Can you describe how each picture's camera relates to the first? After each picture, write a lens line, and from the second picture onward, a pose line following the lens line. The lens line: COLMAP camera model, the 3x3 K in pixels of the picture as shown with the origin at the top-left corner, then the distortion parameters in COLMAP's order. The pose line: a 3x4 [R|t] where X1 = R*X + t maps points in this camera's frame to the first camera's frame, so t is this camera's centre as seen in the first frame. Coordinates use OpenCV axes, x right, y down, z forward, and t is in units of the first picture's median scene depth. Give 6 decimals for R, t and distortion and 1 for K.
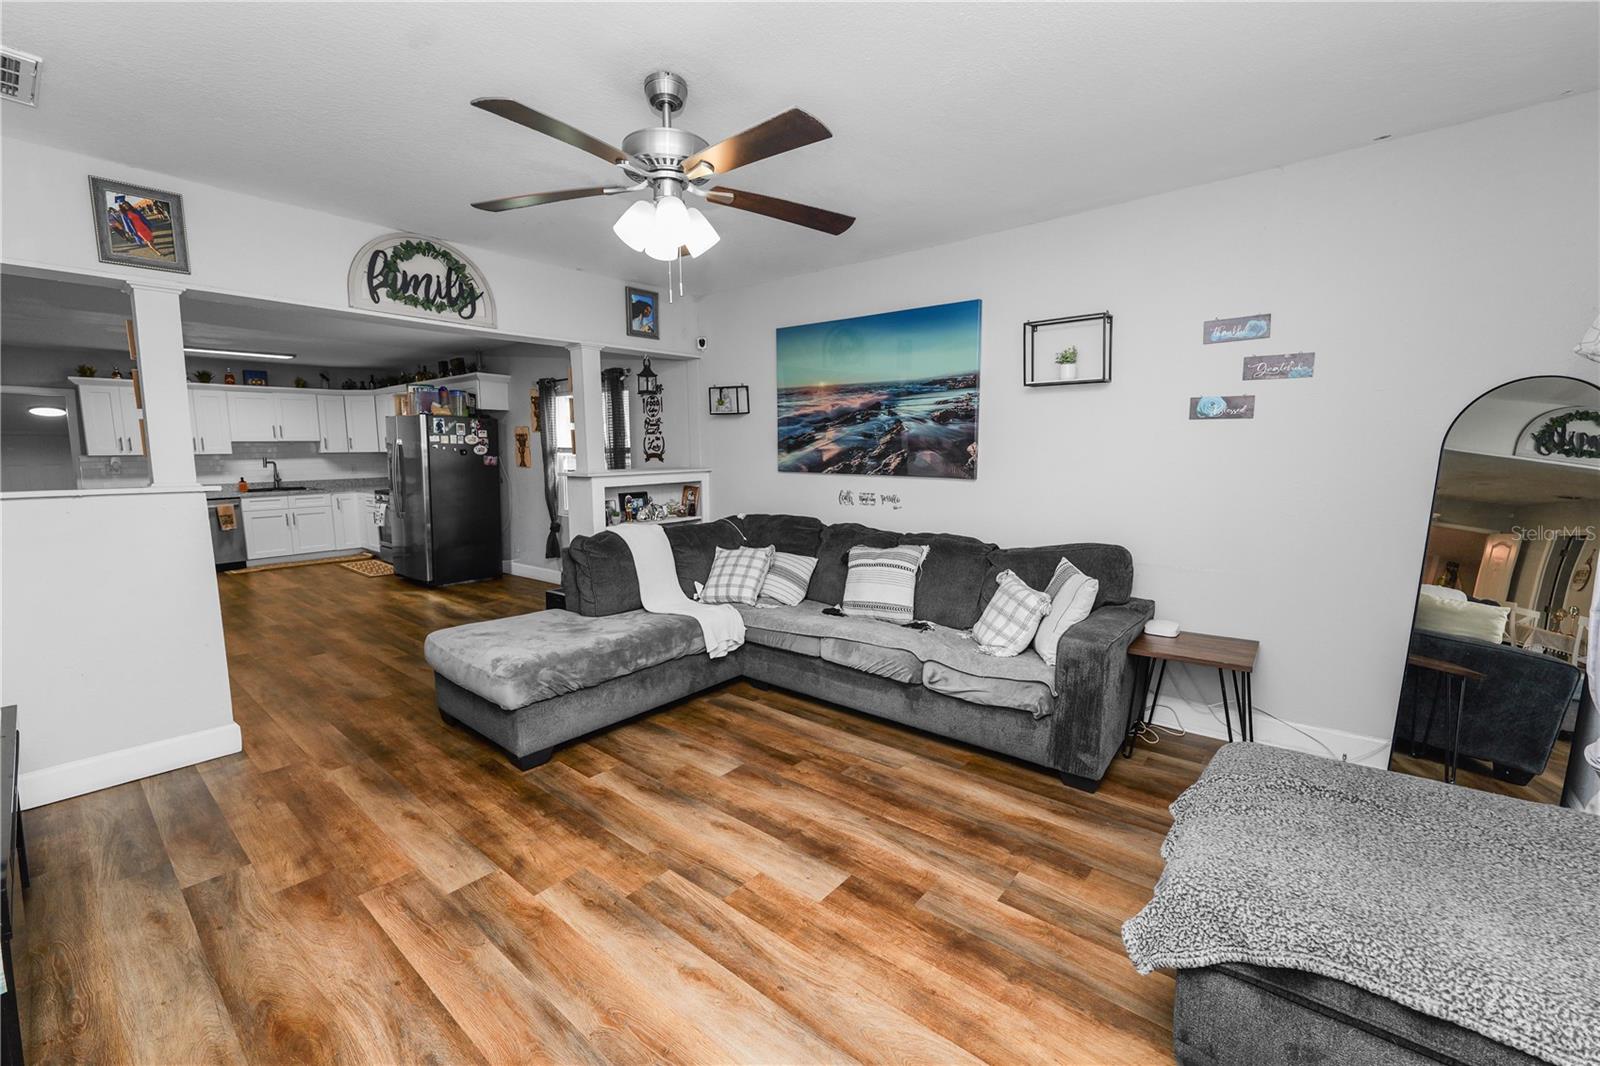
lens RADIAL K [[652.0, 0, 796.2], [0, 652.0, 526.7], [0, 0, 1]] dist [-0.010246, -0.000140]
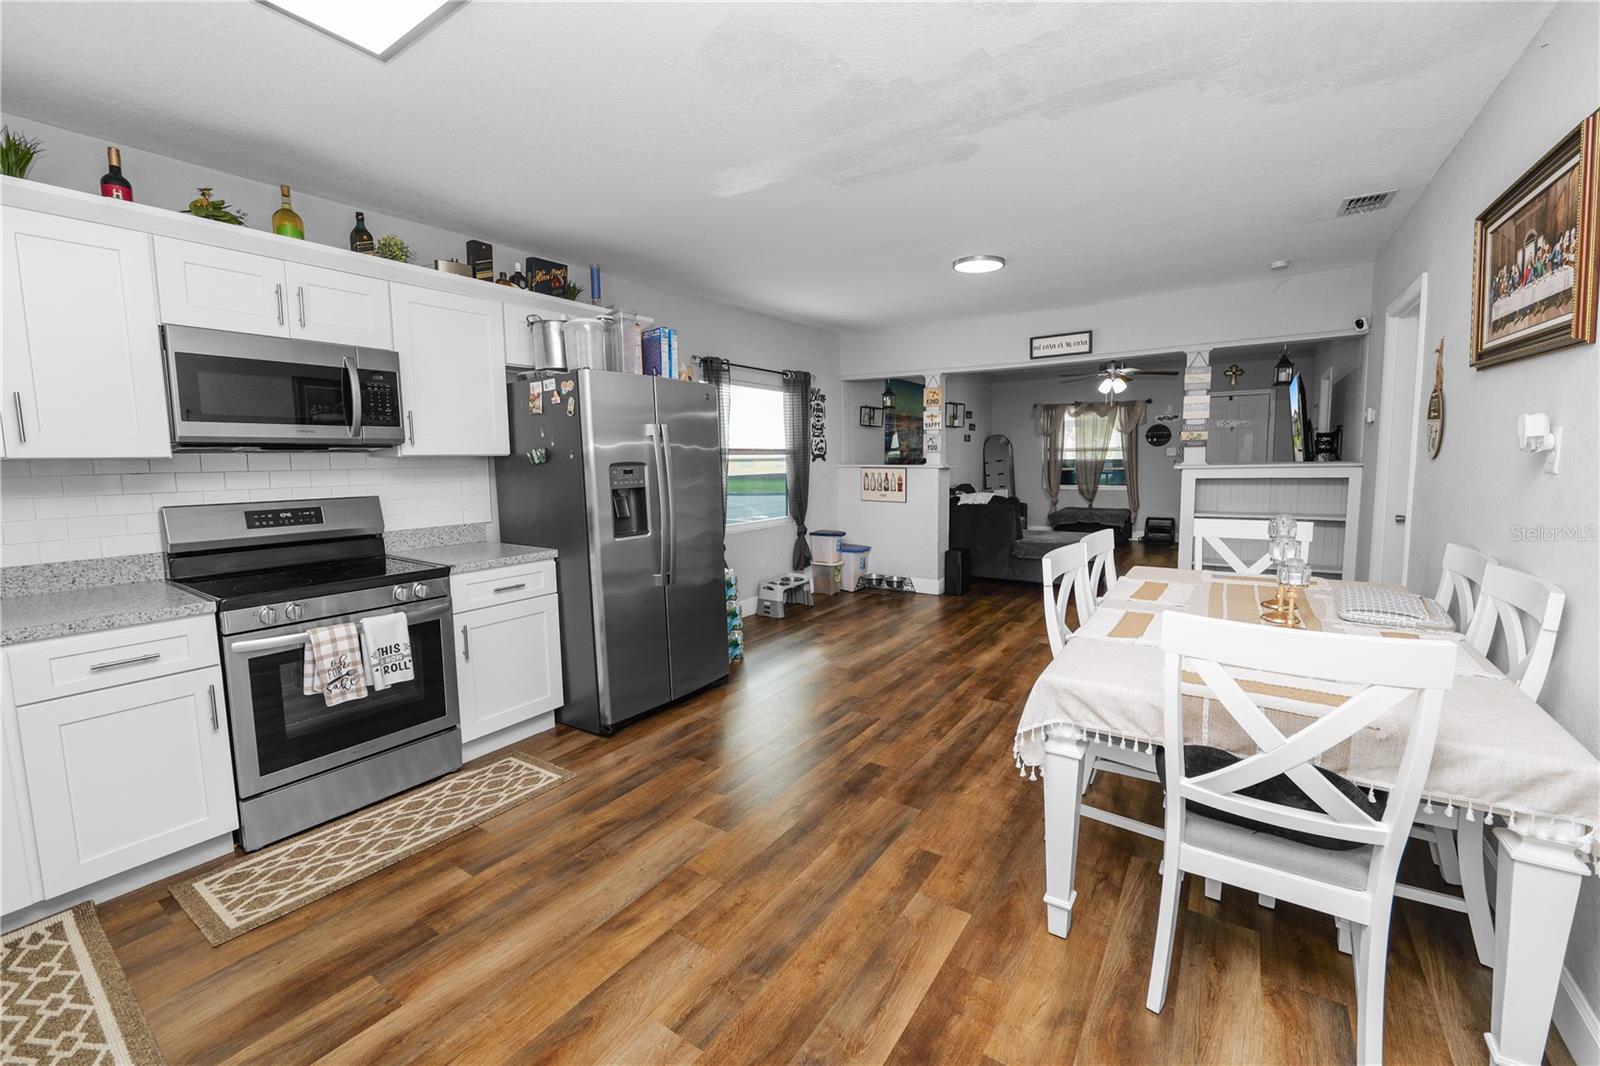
lens RADIAL K [[652.0, 0, 795.2], [0, 652.0, 524.9], [0, 0, 1]] dist [-0.010246, -0.000140]
pose [[-0.088756, -0.098540, 0.991167, -2.657943], [0.133628, 0.984921, 0.109885, -0.238543], [-0.987049, 0.142201, -0.074250, 2.245690]]
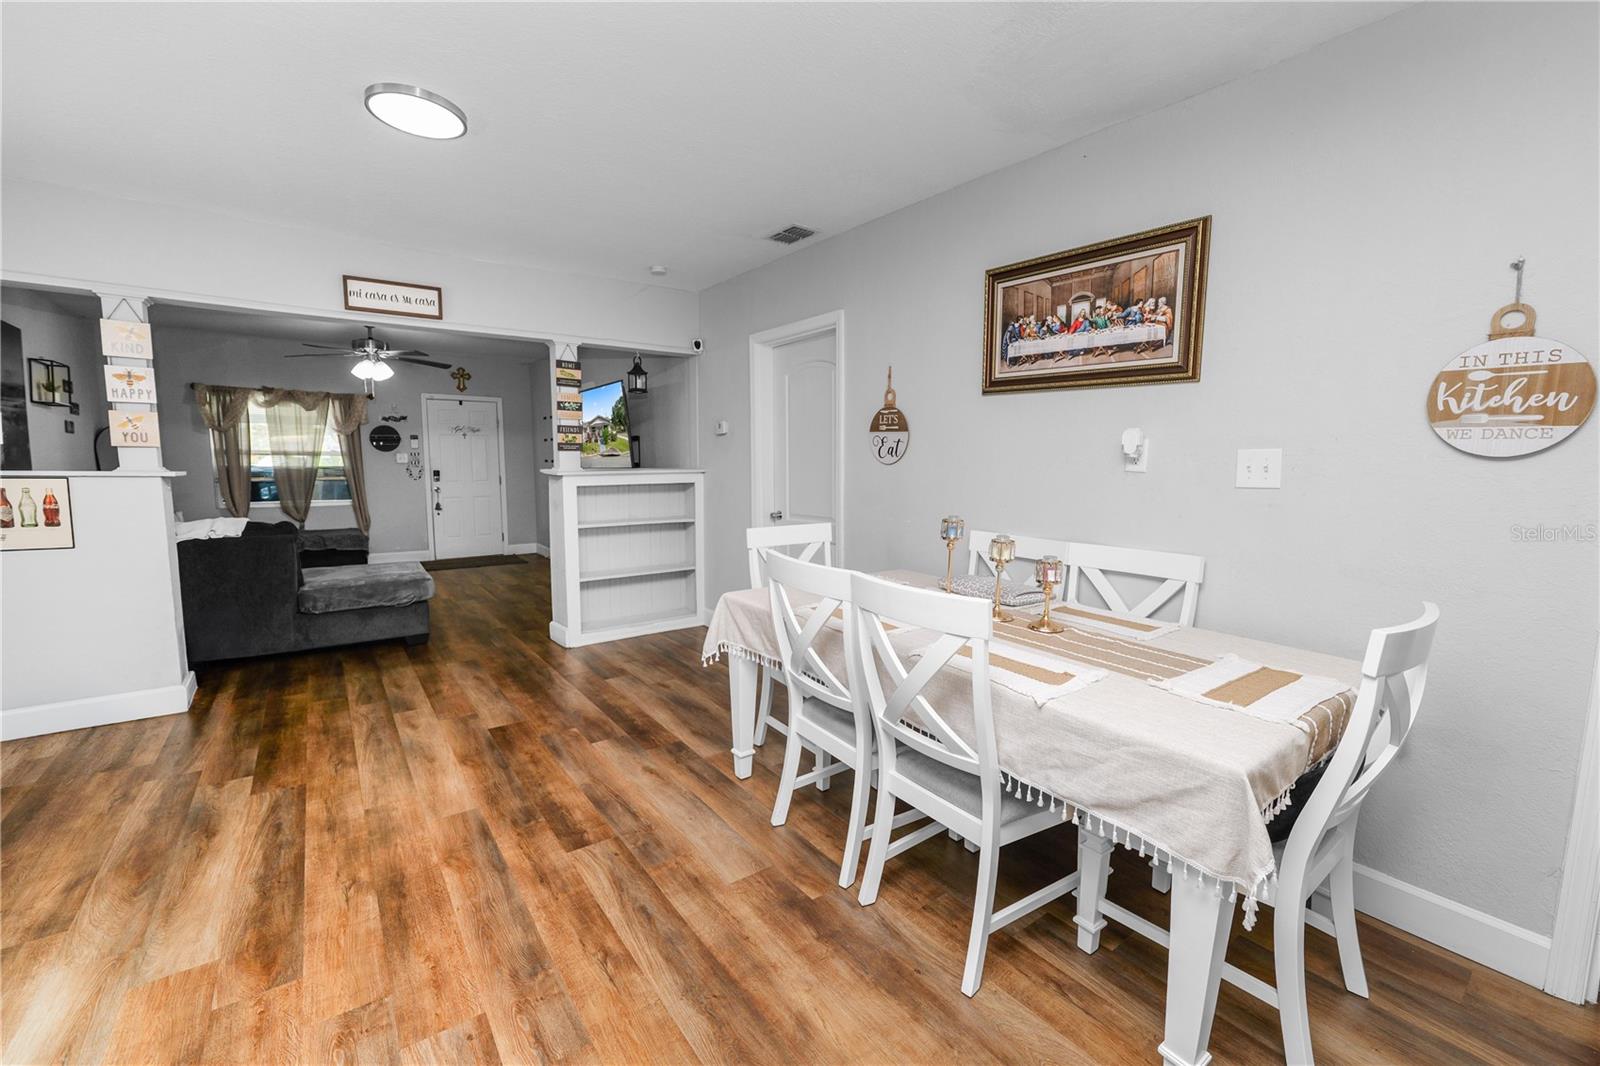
lens RADIAL K [[652.0, 0, 795.9], [0, 652.0, 531.7], [0, 0, 1]] dist [-0.010246, -0.000140]
pose [[-0.971193, -0.026417, 0.236826, -1.896994], [0.026567, 0.975637, 0.217777, -0.246812], [-0.236809, 0.217795, -0.946830, 2.418979]]
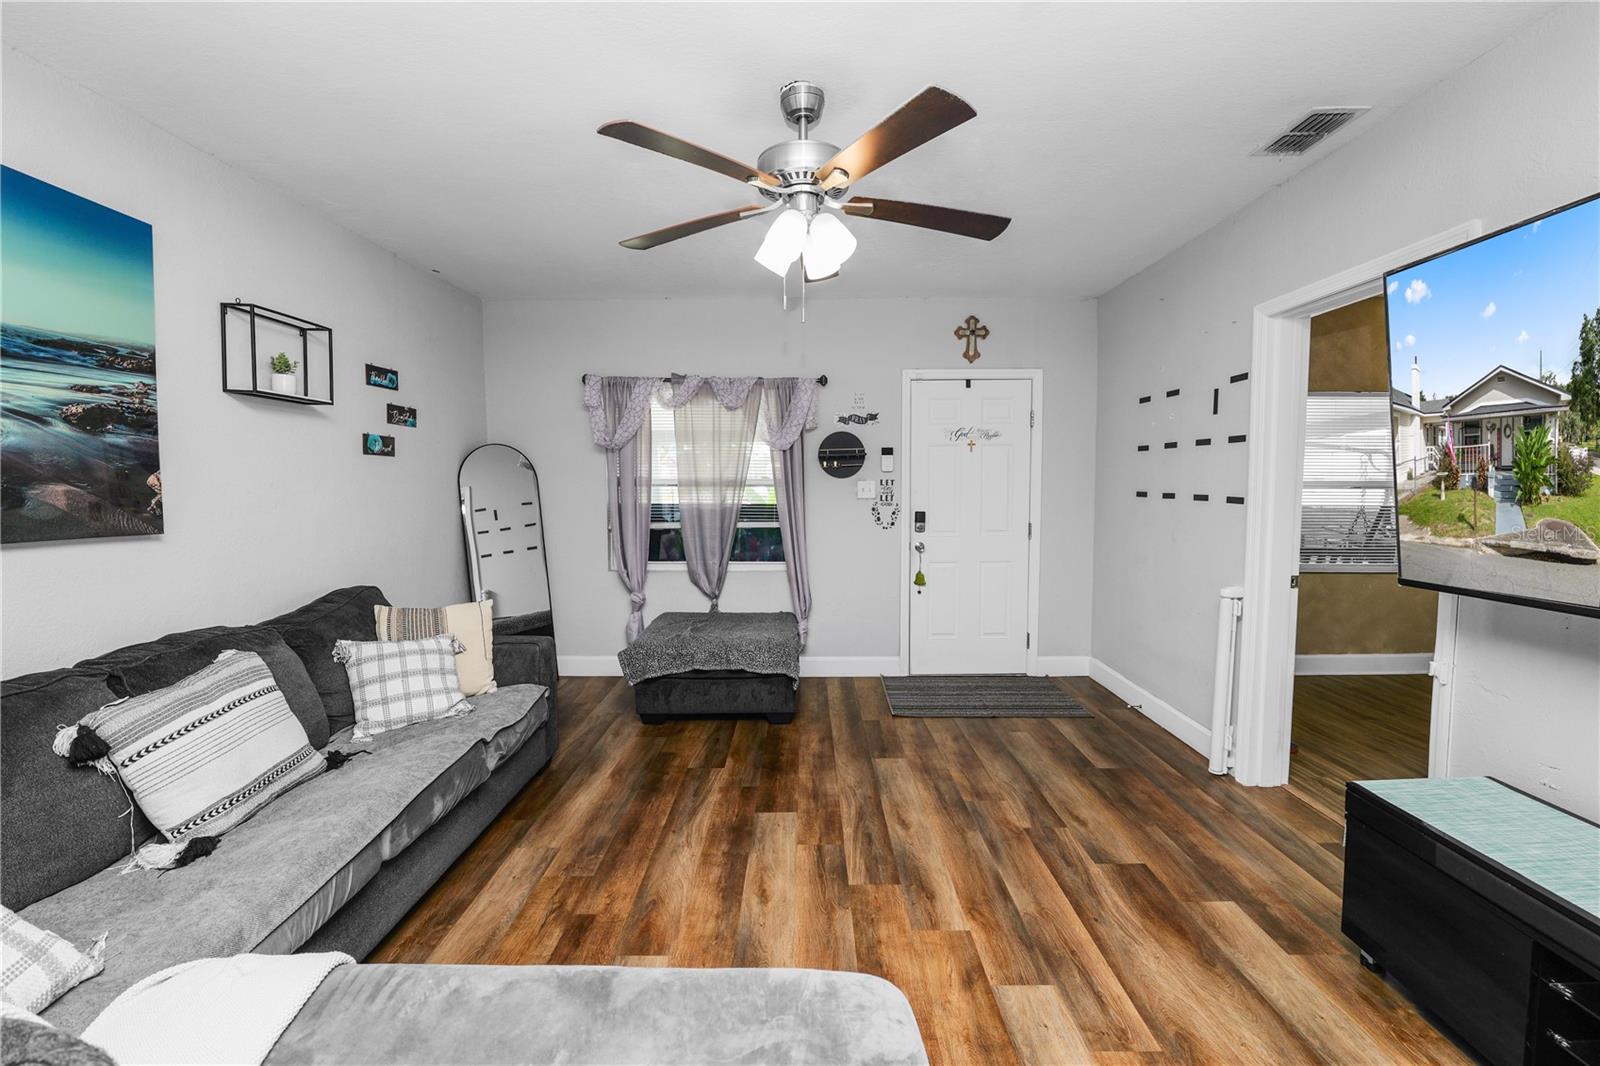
lens RADIAL K [[652.0, 0, 799.4], [0, 652.0, 525.7], [0, 0, 1]] dist [-0.010246, -0.000140]
pose [[-0.634083, -0.044197, 0.772001, -0.686213], [0.097338, 0.985862, 0.136390, -0.134606], [-0.767114, 0.161628, -0.620816, 1.207627]]
